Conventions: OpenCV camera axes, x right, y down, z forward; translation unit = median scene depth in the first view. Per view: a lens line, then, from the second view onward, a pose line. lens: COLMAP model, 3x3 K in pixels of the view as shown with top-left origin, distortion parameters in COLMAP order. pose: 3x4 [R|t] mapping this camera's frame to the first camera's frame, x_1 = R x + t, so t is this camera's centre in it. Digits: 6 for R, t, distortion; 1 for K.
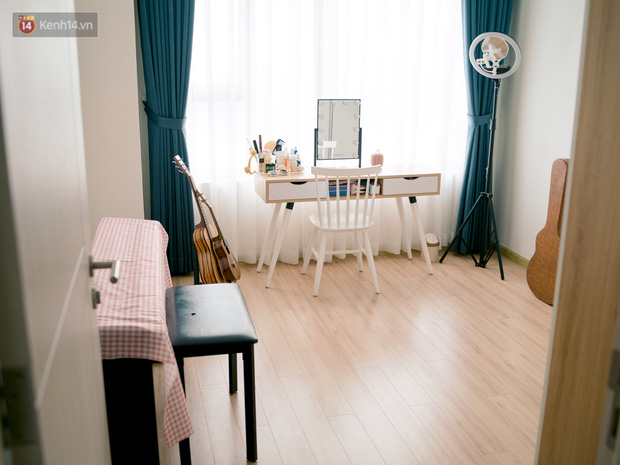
lens RADIAL K [[633.2, 0, 310.0], [0, 633.2, 232.5], [0, 0, 1]] dist [-0.059340, 0.007817]
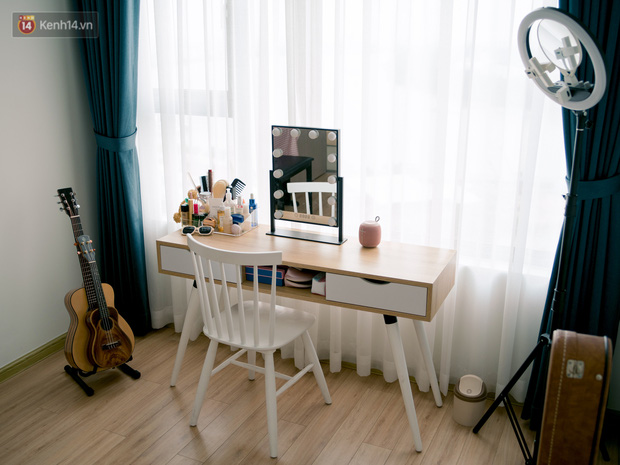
lens RADIAL K [[633.2, 0, 310.0], [0, 633.2, 232.5], [0, 0, 1]] dist [-0.059340, 0.007817]
pose [[0.779832, 0.180913, -0.599276, 0.434170], [-0.162470, 0.983016, 0.085337, -0.163828], [0.604537, 0.030816, 0.795981, 0.515689]]
